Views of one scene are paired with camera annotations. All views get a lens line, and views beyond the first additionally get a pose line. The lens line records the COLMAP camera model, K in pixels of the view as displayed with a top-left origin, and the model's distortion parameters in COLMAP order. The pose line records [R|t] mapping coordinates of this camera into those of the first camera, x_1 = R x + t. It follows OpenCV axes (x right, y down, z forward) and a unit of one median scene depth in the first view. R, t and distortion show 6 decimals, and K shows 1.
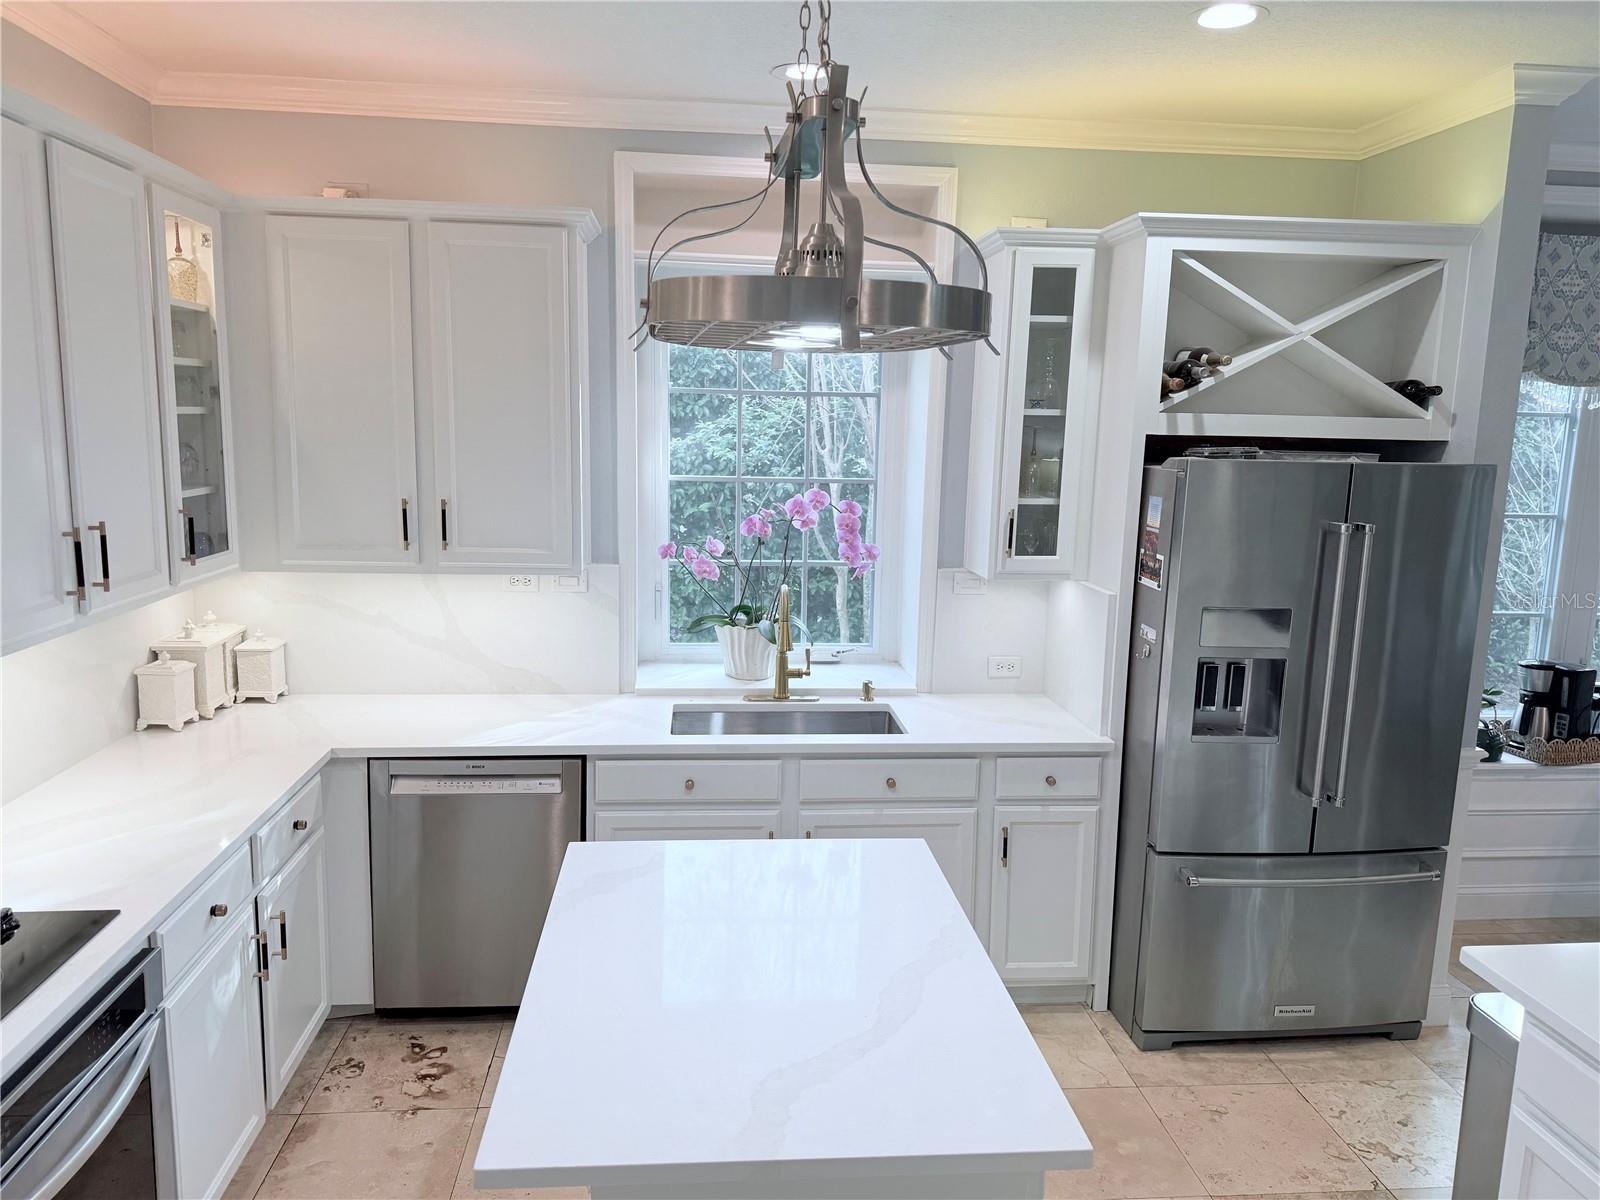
lens RADIAL K [[1124.6, 0, 796.2], [0, 1124.6, 605.3], [0, 0, 1]] dist [0.064469, -0.086070]
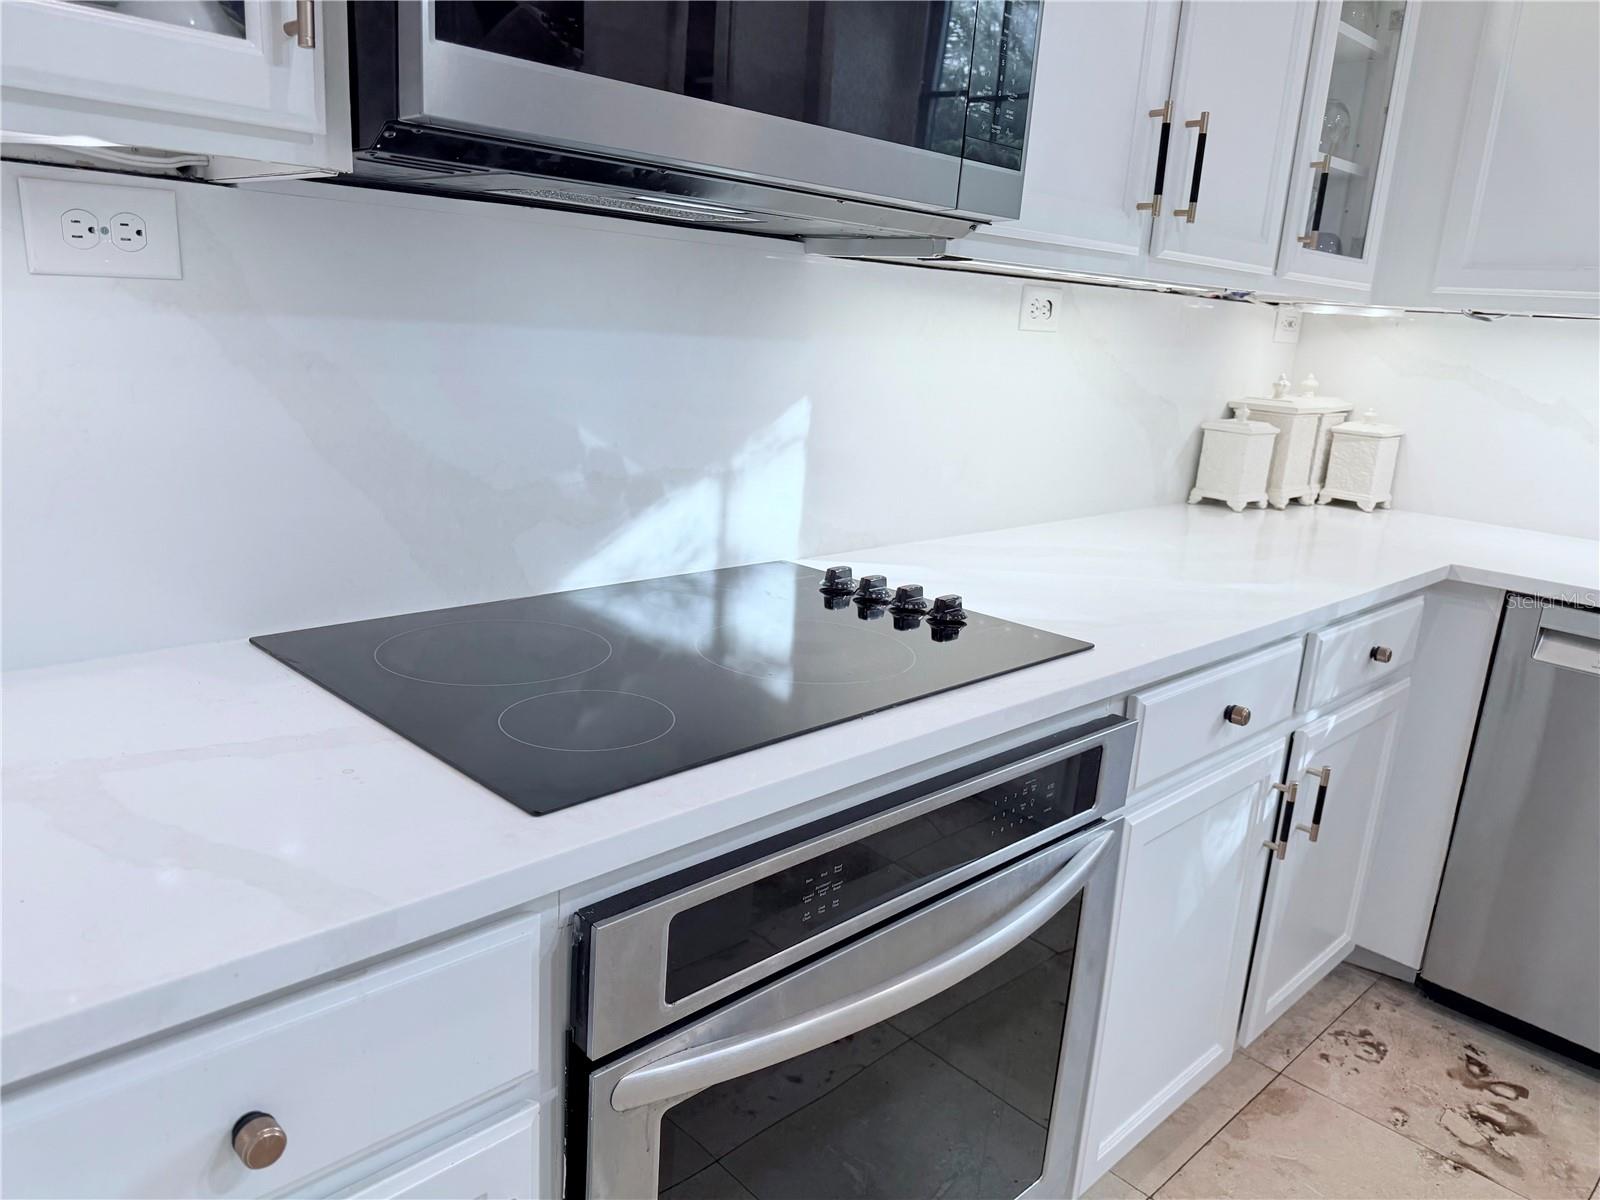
lens RADIAL K [[1124.6, 0, 796.2], [0, 1124.6, 605.3], [0, 0, 1]] dist [0.064469, -0.086070]
pose [[0.620157, 0.206967, -0.756684, -0.141839], [-0.170526, 0.977071, 0.127489, 0.122650], [0.765720, 0.049971, 0.641230, 0.294305]]
